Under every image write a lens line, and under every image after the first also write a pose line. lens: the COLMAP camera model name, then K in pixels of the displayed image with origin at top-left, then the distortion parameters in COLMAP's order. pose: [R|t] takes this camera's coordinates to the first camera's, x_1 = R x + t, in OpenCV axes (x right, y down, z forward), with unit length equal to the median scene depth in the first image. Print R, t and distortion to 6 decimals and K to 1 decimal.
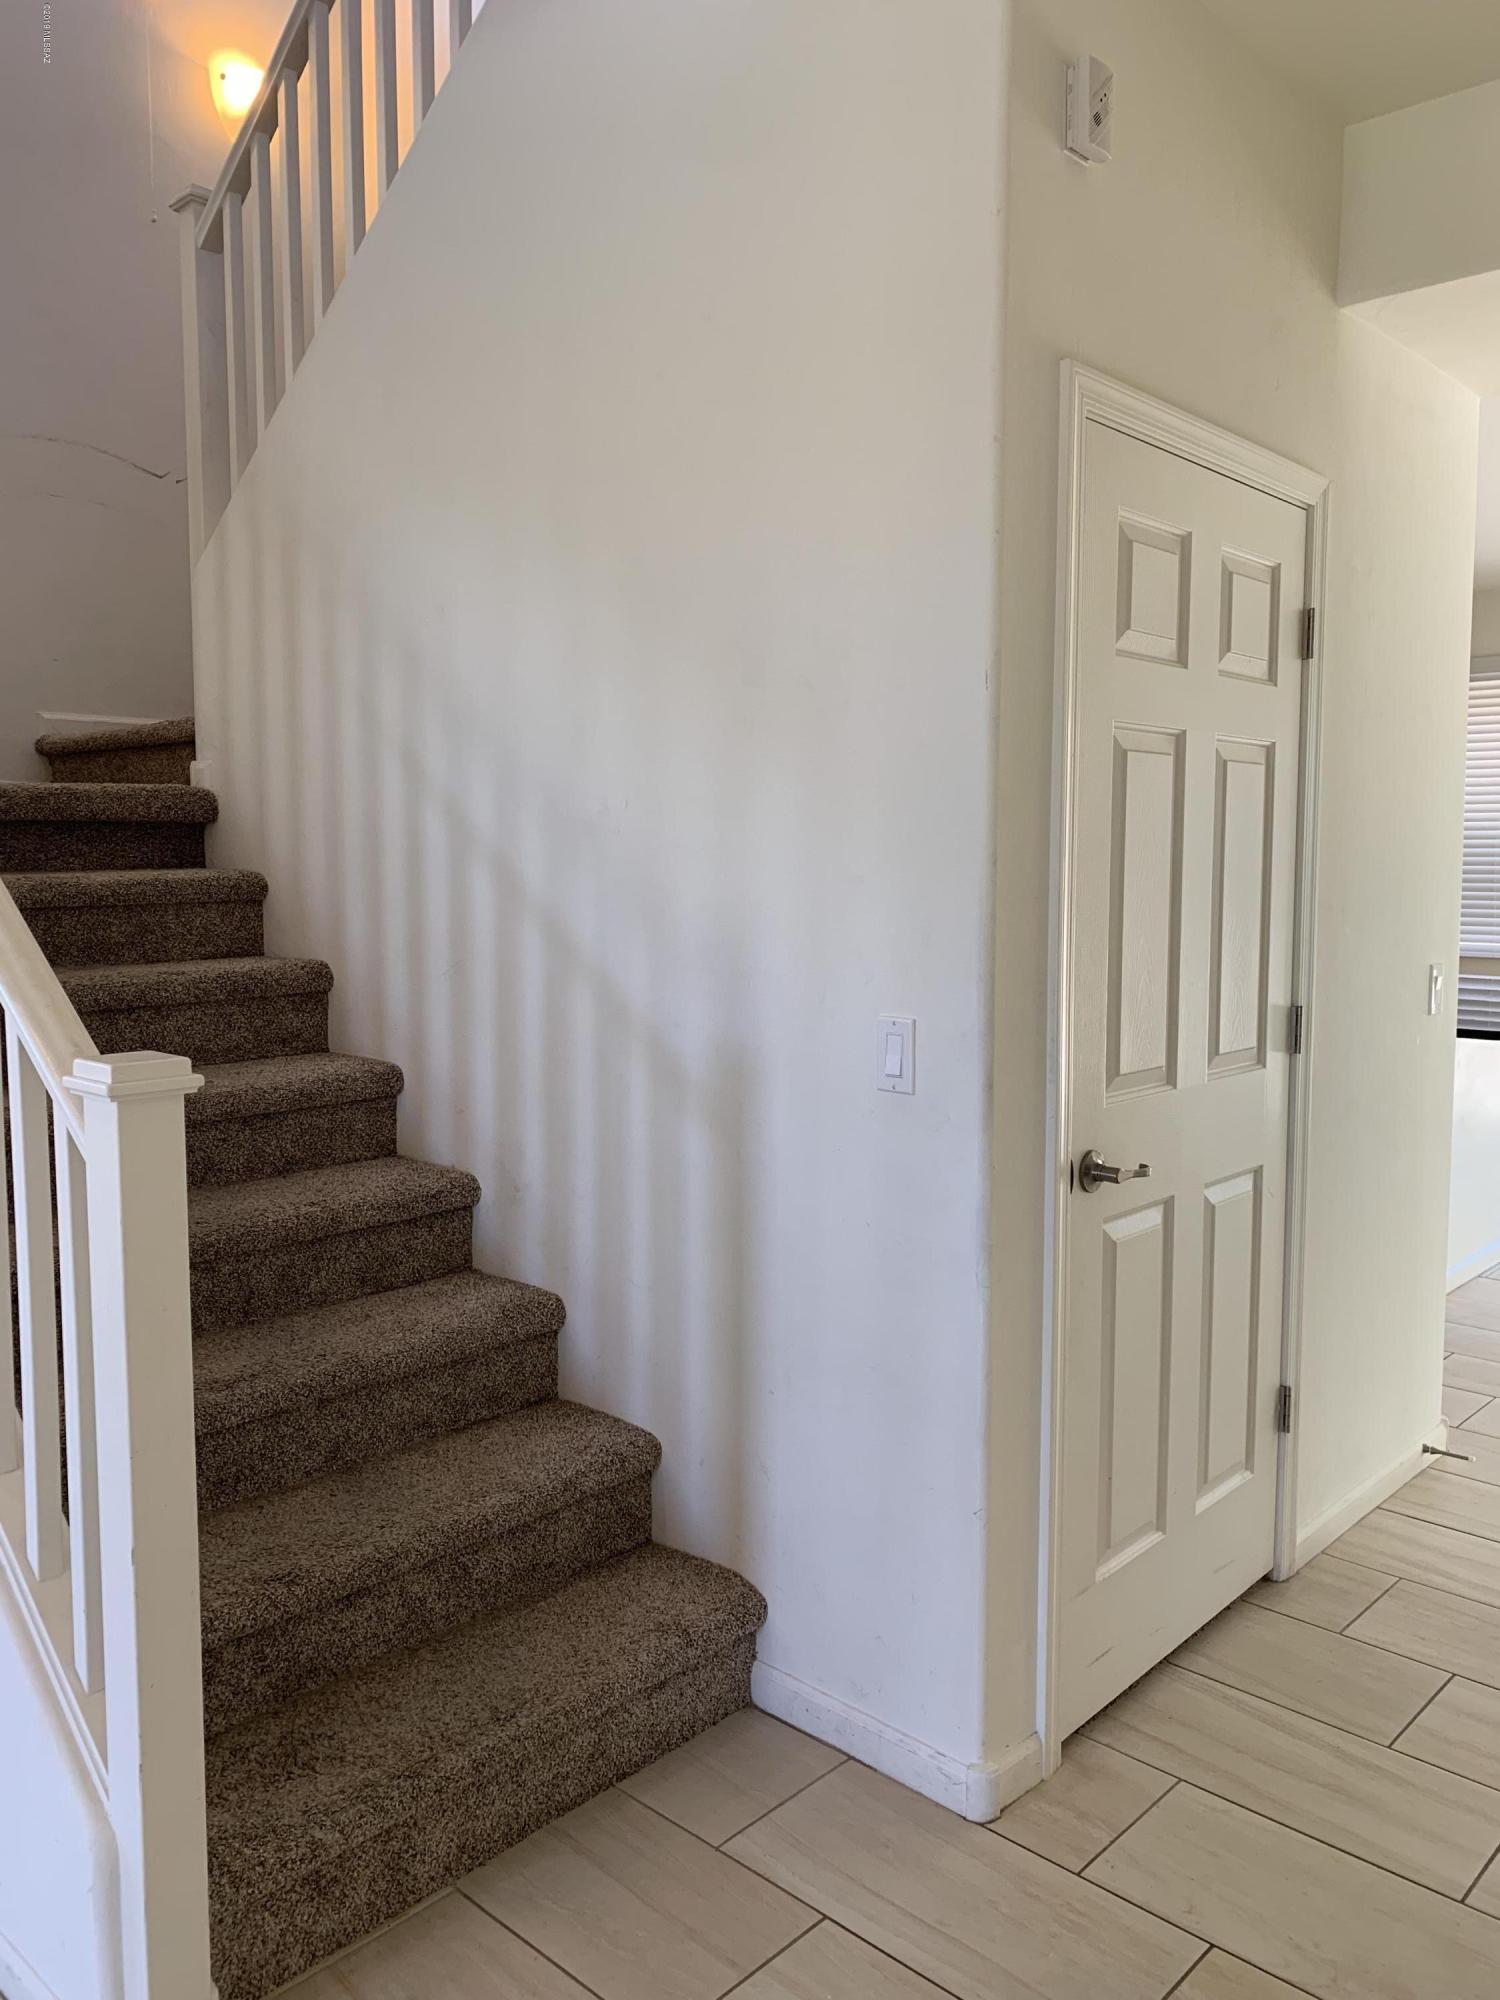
lens RADIAL K [[1533.9, 0, 750.0], [0, 1533.9, 1000.0], [0, 0, 1]] dist [0.044509, -0.050260]
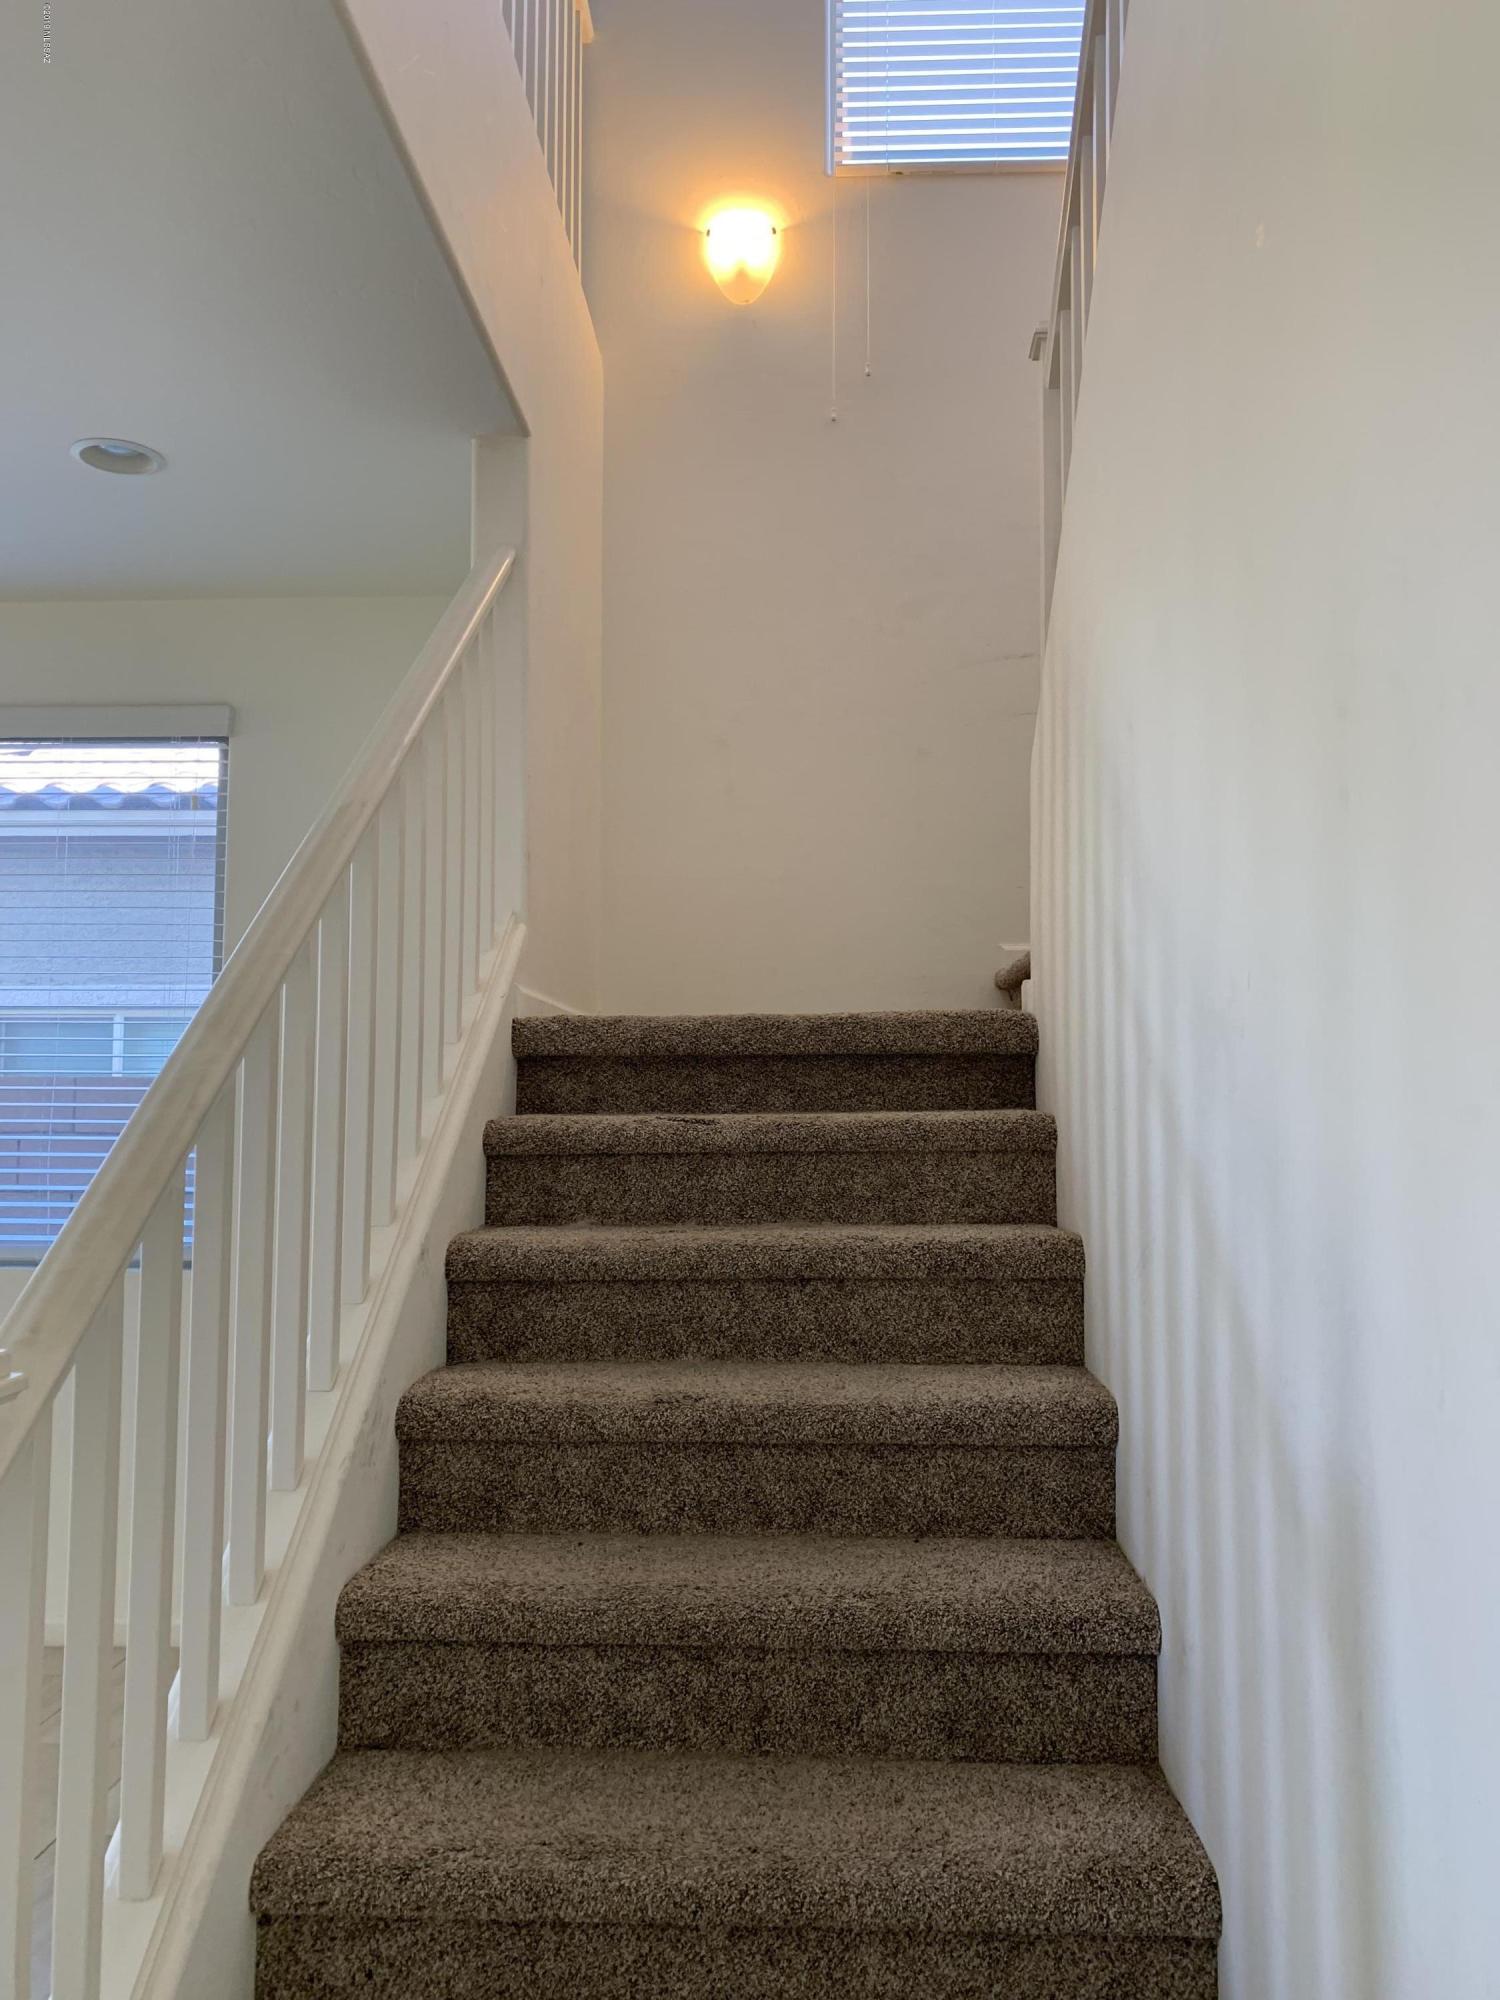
lens RADIAL K [[1533.9, 0, 750.0], [0, 1533.9, 1000.0], [0, 0, 1]] dist [0.044509, -0.050260]
pose [[0.646799, -0.052465, -0.760854, 0.195360], [-0.076445, 0.988147, -0.133124, -0.029385], [0.758820, 0.144268, 0.635121, 0.446663]]
